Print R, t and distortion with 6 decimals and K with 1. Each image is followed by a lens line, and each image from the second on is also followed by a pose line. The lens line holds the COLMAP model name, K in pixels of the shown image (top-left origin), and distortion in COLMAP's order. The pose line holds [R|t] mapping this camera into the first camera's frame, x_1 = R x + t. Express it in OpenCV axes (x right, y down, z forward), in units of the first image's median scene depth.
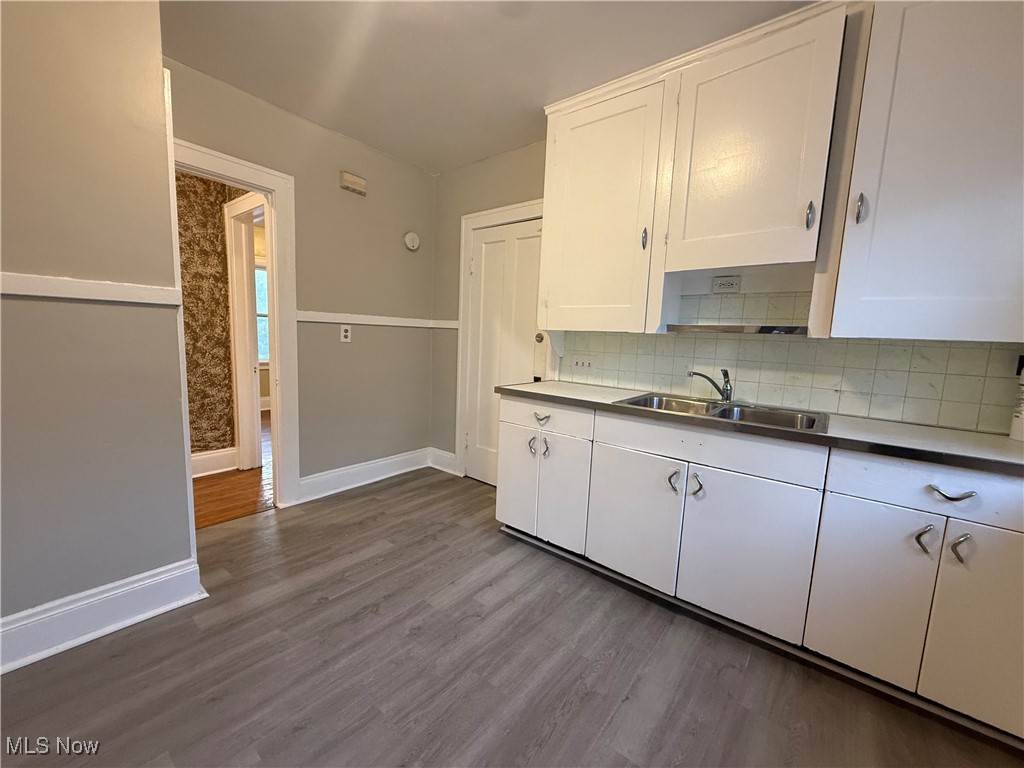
lens RADIAL K [[408.1, 0, 511.6], [0, 408.1, 384.2], [0, 0, 1]] dist [0.002025, 0.000623]
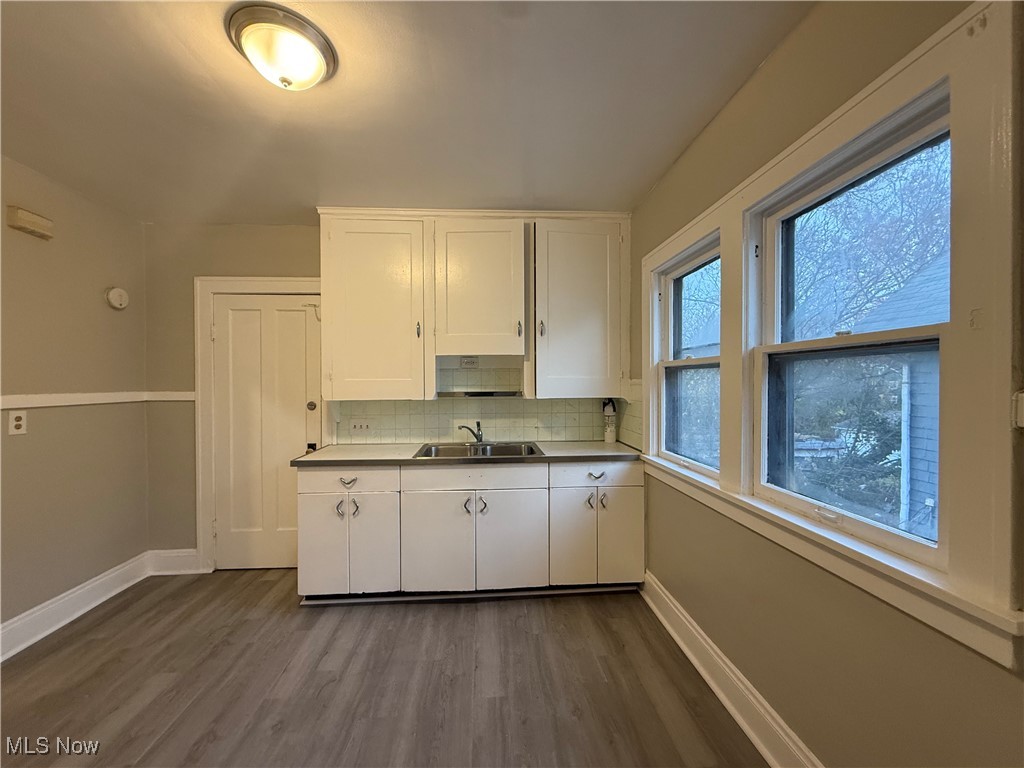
lens RADIAL K [[408.1, 0, 509.8], [0, 408.1, 382.4], [0, 0, 1]] dist [0.002025, 0.000623]
pose [[0.733229, -0.045531, 0.678456, -0.369145], [0.115764, 0.991549, -0.058567, -0.074289], [-0.670056, 0.121484, 0.732303, -0.154513]]
